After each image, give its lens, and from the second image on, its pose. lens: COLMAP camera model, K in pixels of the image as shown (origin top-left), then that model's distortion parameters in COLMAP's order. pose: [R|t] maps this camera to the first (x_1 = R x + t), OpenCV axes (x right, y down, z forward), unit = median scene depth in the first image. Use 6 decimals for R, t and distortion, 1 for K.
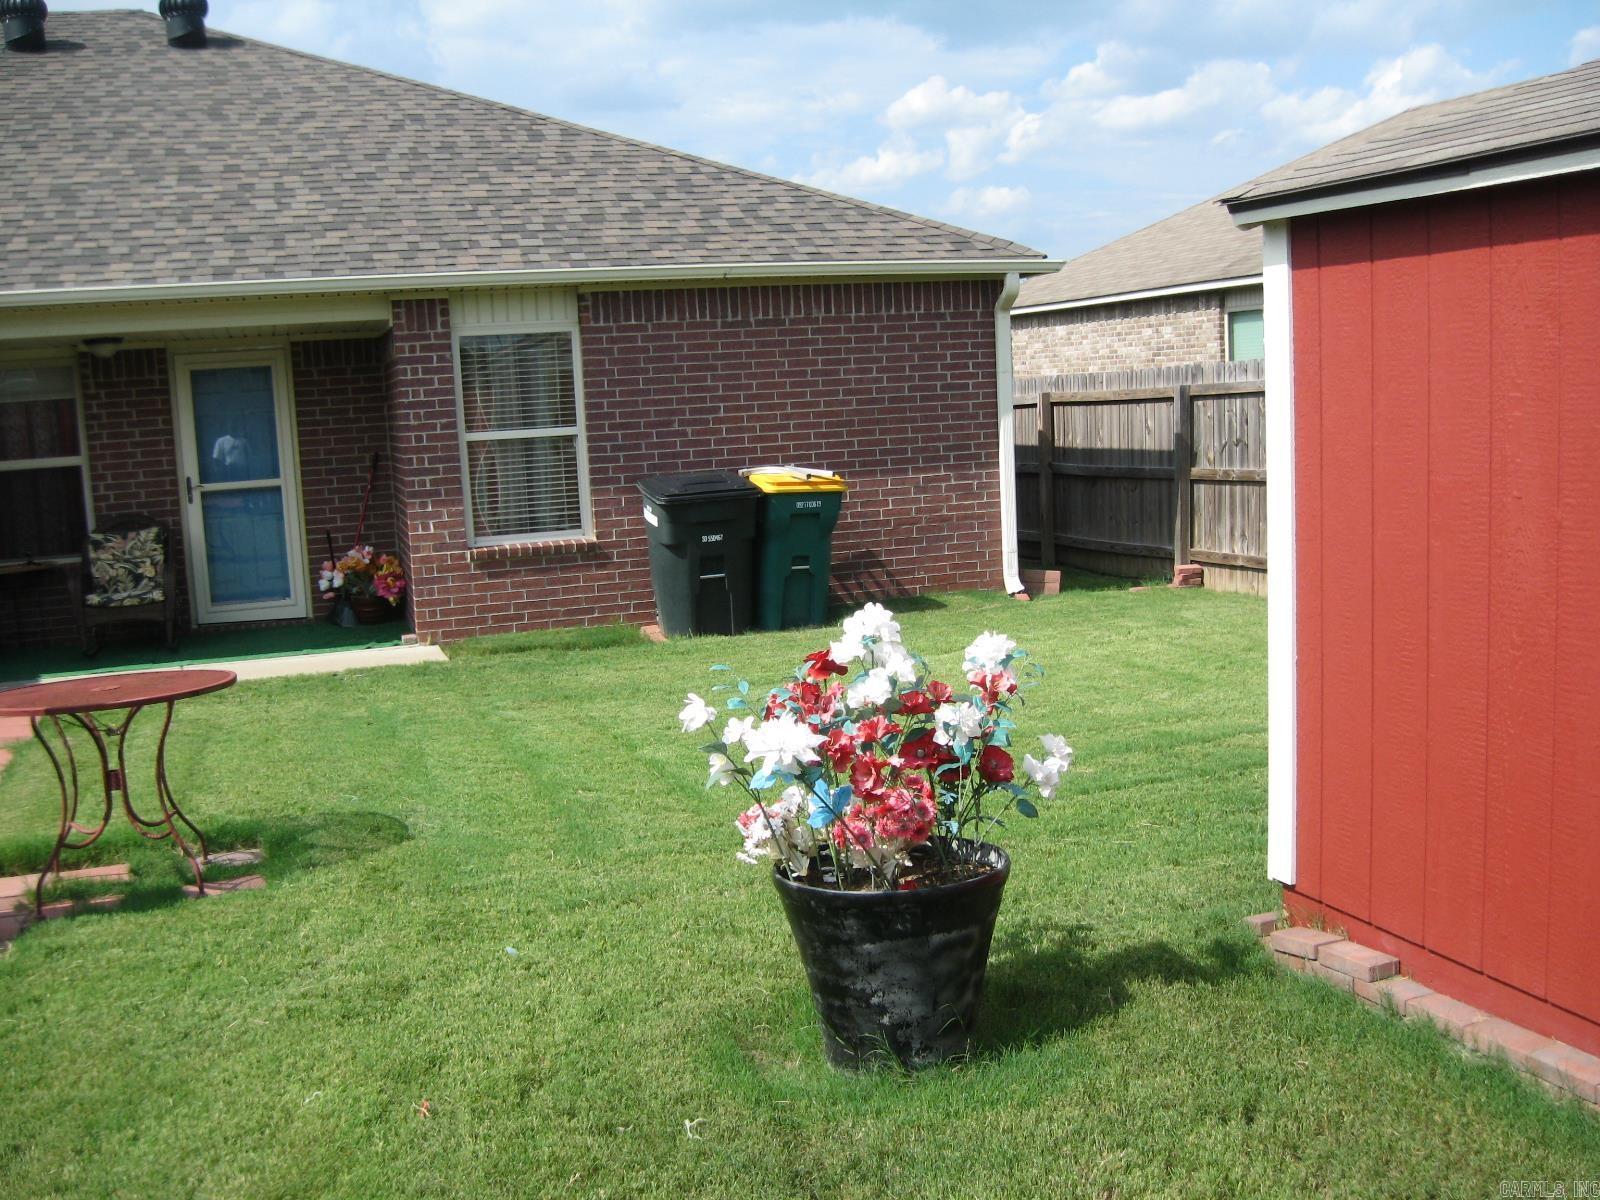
lens RADIAL K [[1662.0, 0, 808.7], [0, 1662.0, 624.2], [0, 0, 1]] dist [-0.142355, 0.074218]
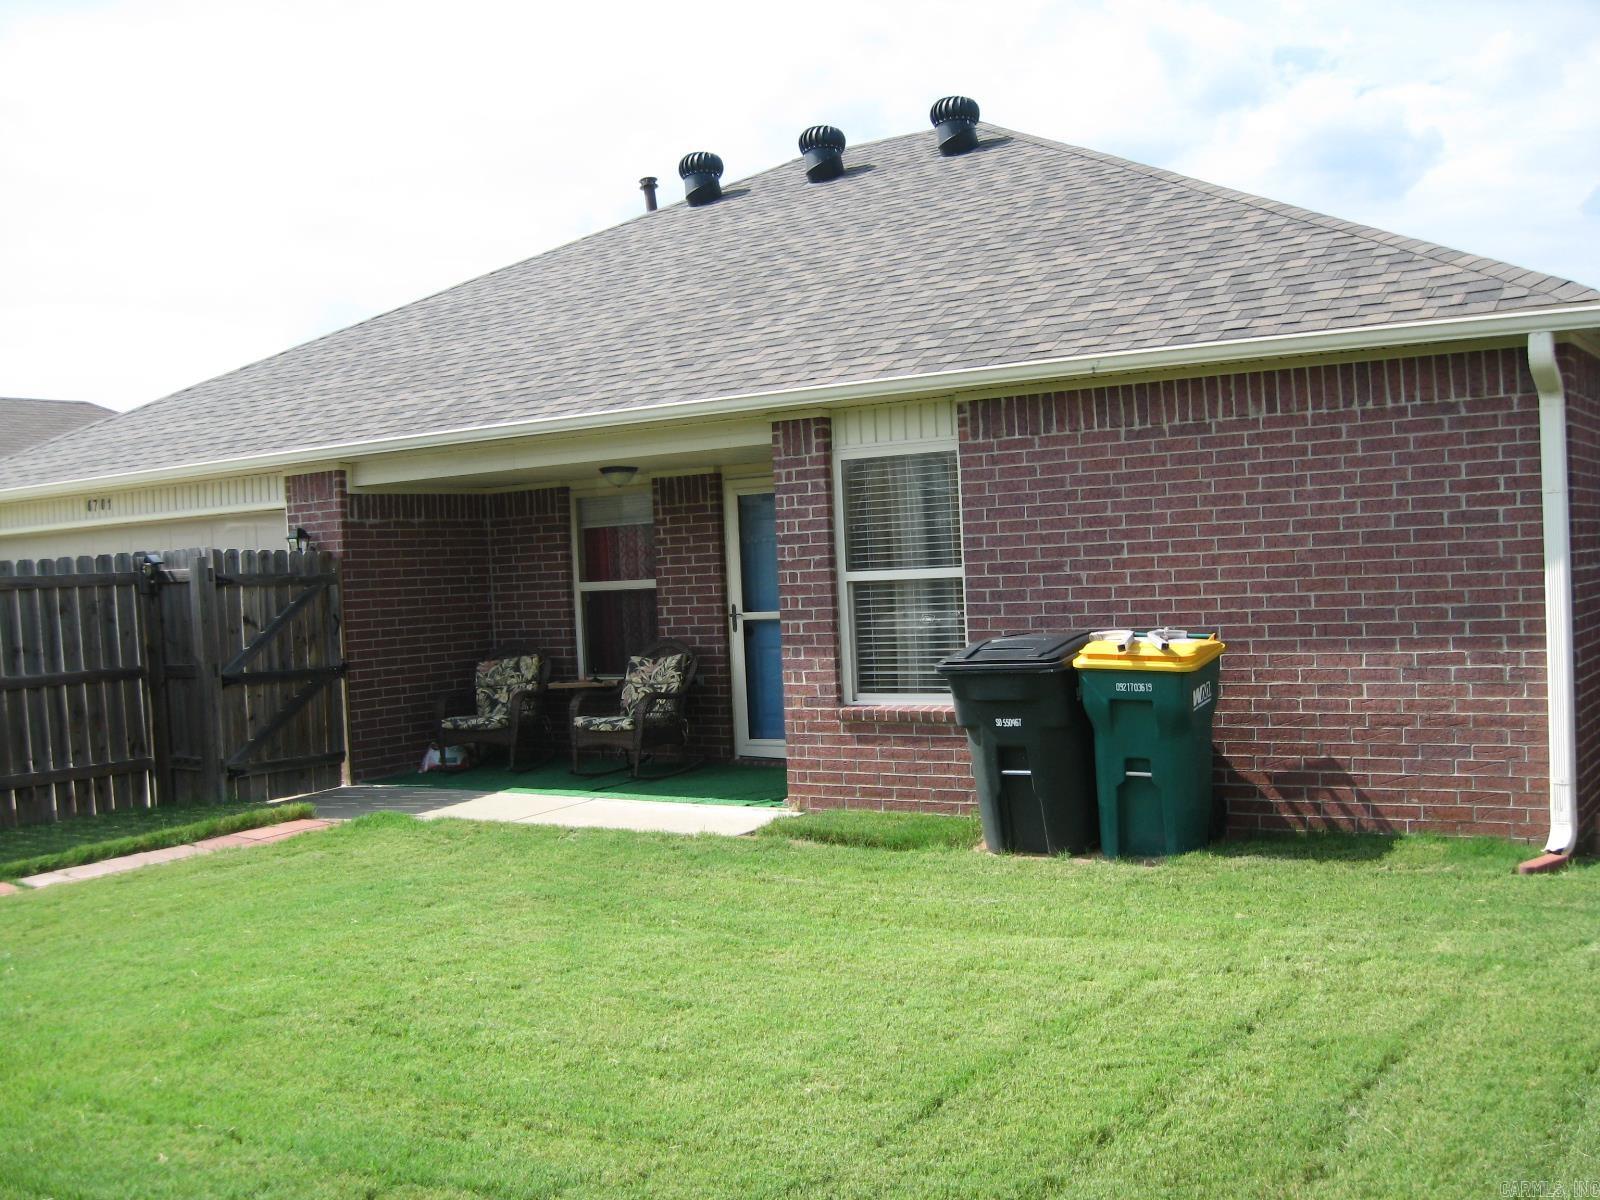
lens RADIAL K [[1662.0, 0, 808.7], [0, 1662.0, 624.2], [0, 0, 1]] dist [-0.142355, 0.074218]
pose [[0.615866, 0.049759, -0.786278, 0.441215], [-0.092899, 0.995628, -0.009758, -0.074848], [0.782355, 0.079054, 0.617795, 0.430592]]
